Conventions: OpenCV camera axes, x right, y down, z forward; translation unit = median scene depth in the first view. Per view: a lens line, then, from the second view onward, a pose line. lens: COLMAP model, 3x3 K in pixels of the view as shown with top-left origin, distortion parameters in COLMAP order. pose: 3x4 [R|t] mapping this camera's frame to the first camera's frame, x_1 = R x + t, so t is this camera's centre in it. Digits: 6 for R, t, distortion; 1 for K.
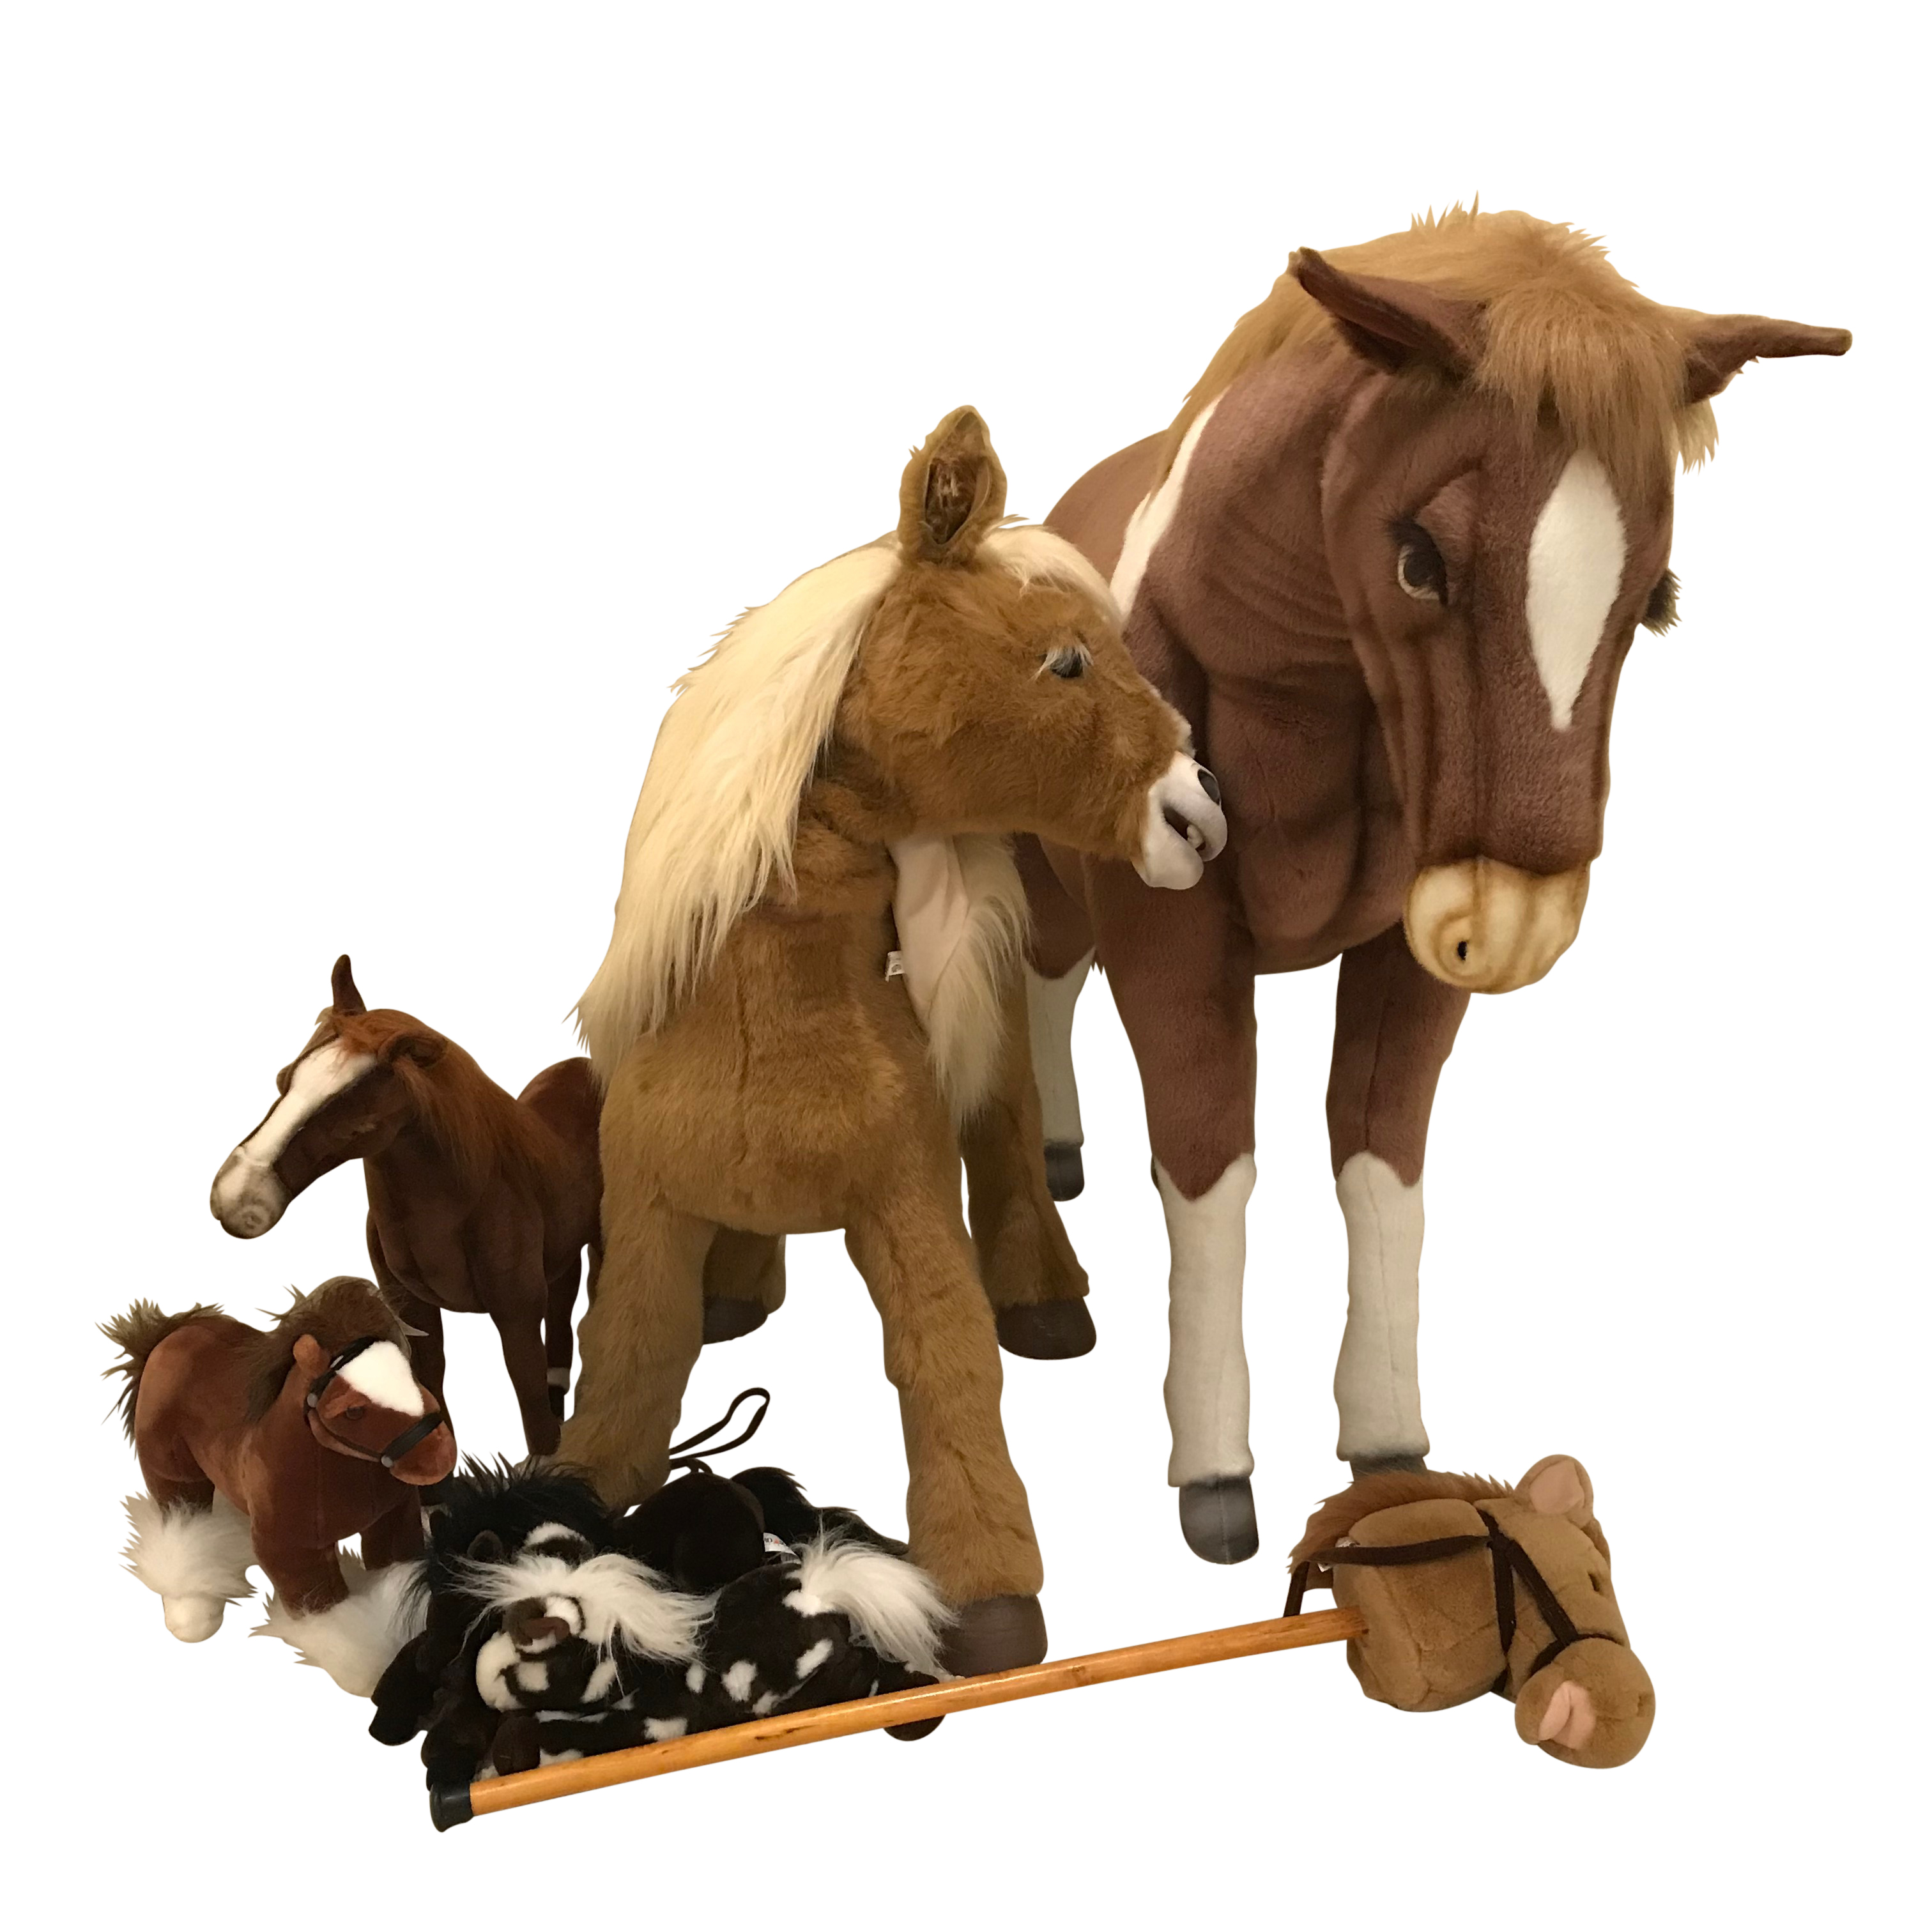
lens RADIAL K [[2182.9, 0, 976.5], [0, 2182.9, 958.3], [0, 0, 1]] dist [0.034488, 0.000000]
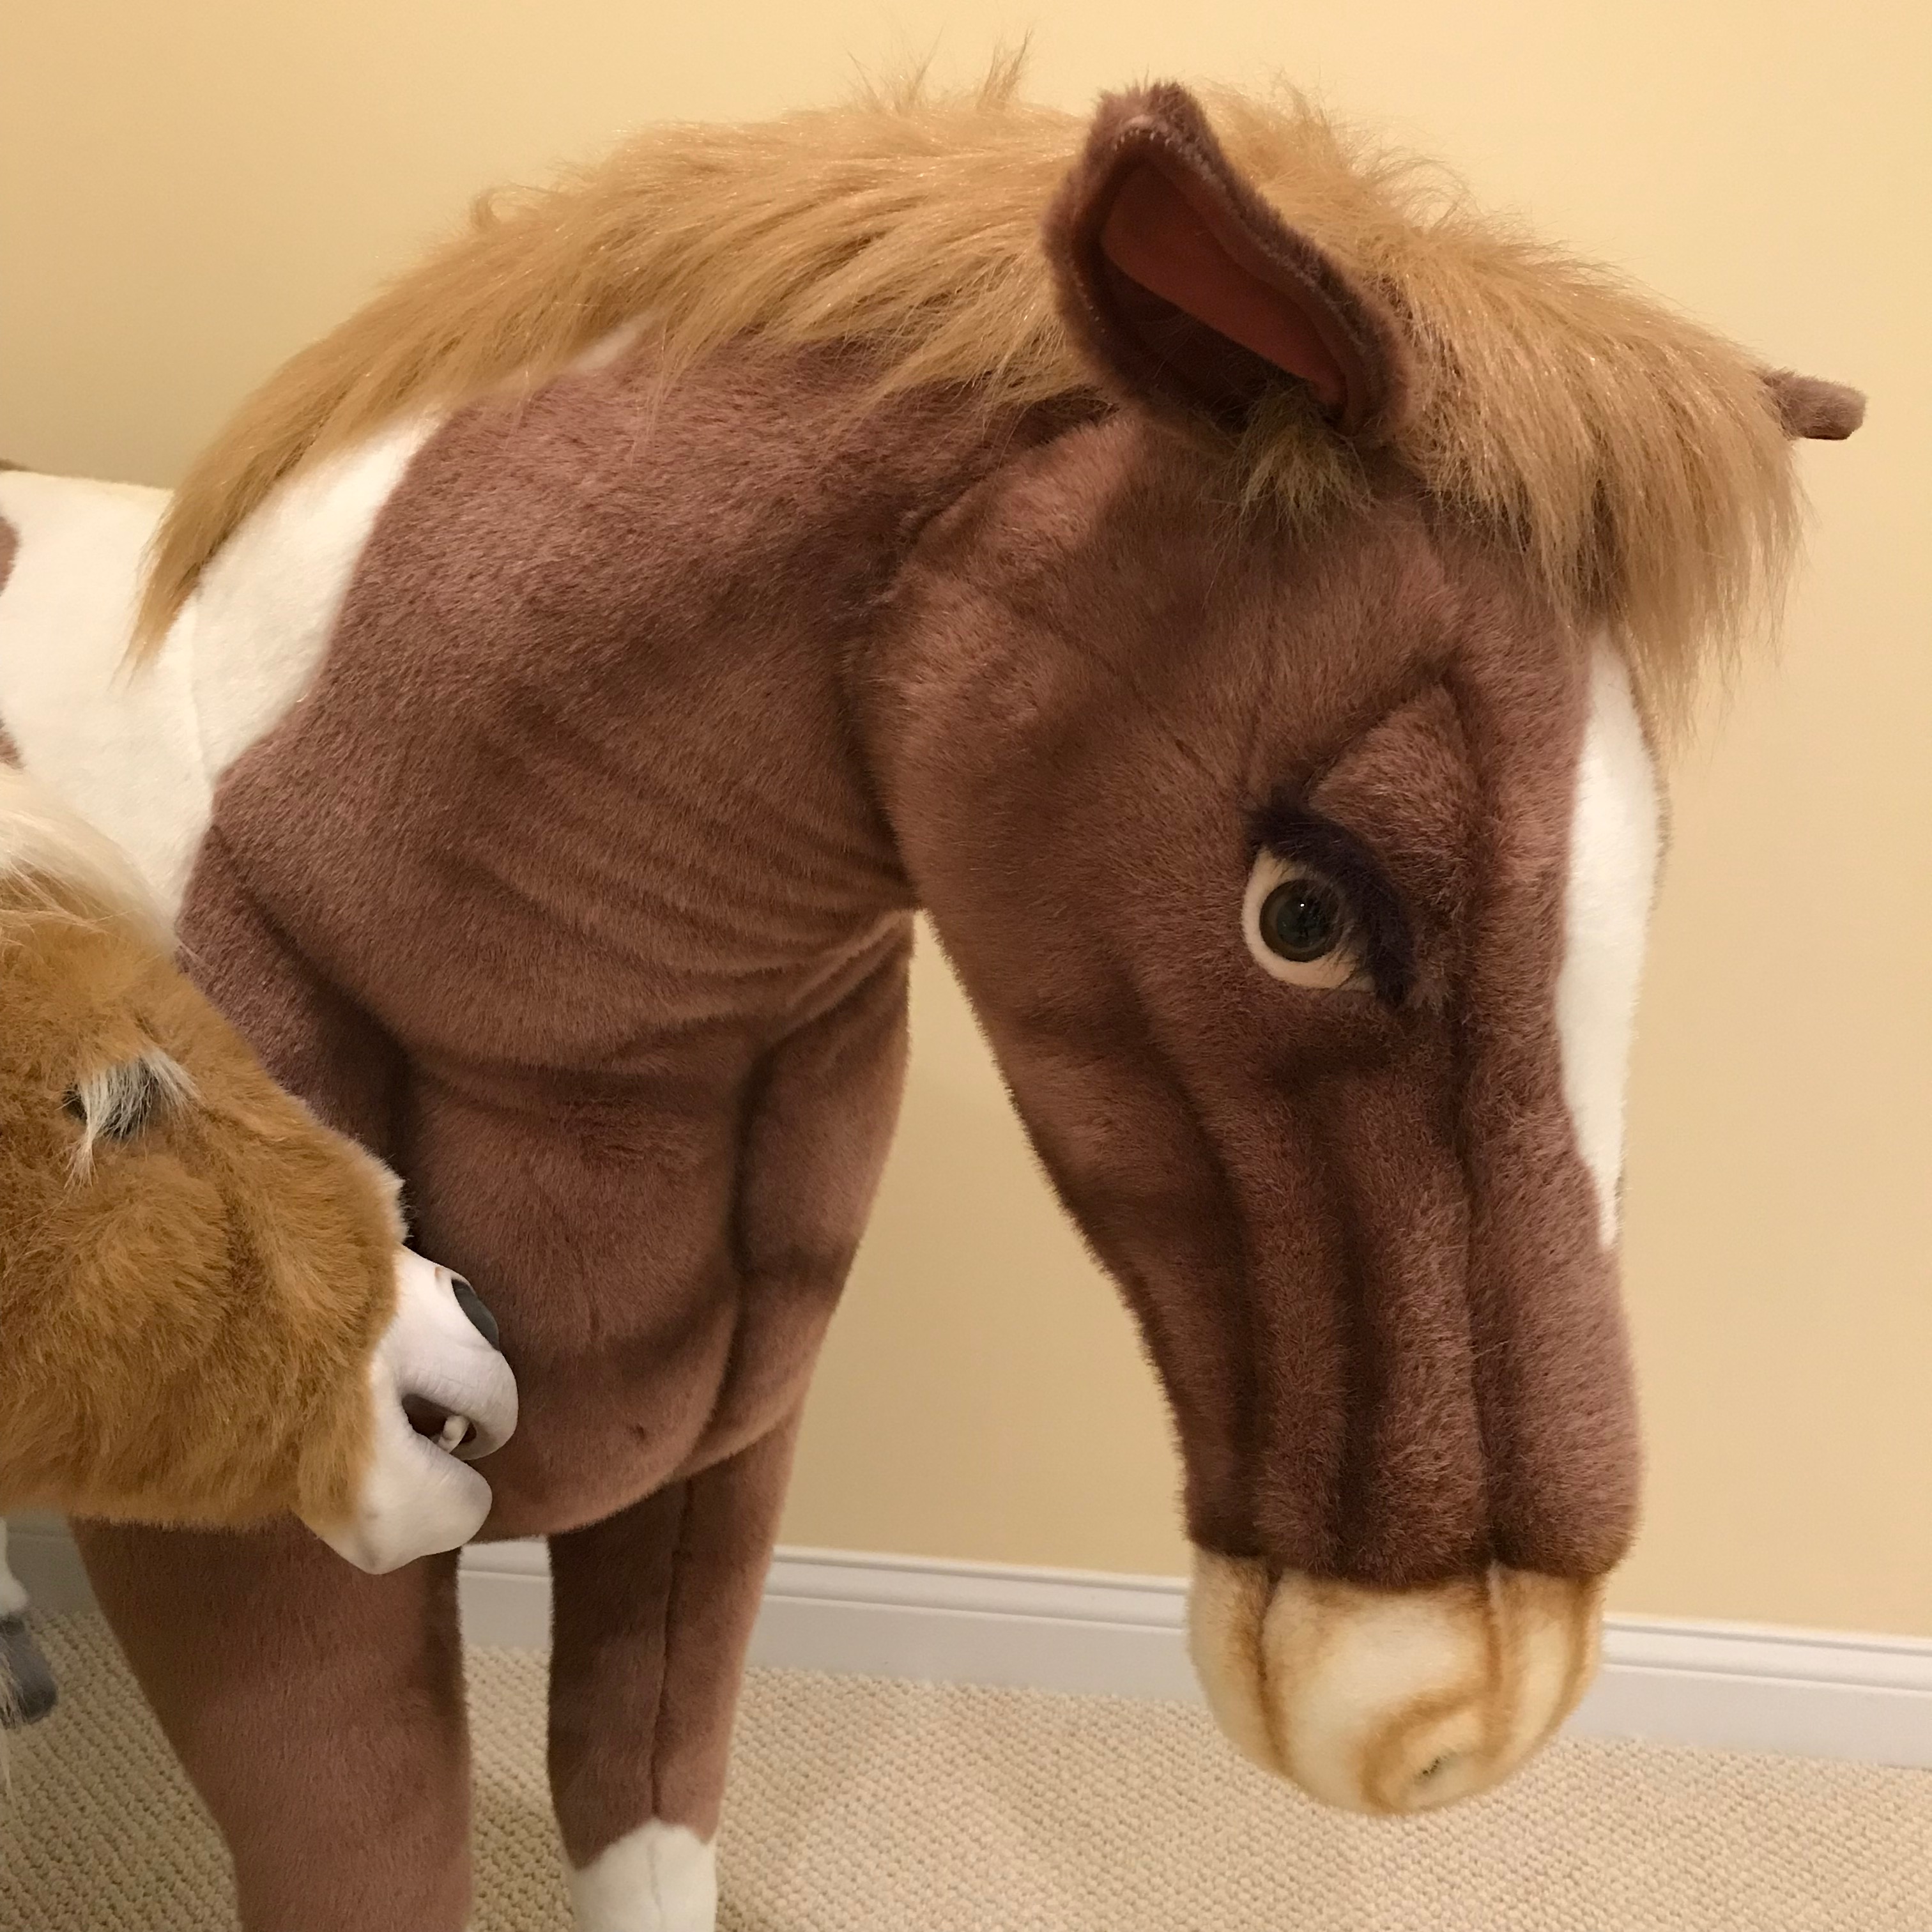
lens RADIAL K [[2182.9, 0, 971.4], [0, 2182.9, 954.7], [0, 0, 1]] dist [0.034488, 0.000000]
pose [[0.761795, -0.125447, 0.635556, -0.090946], [0.110671, 0.991851, 0.063120, -0.171225], [-0.638295, 0.022253, 0.769470, 0.606255]]
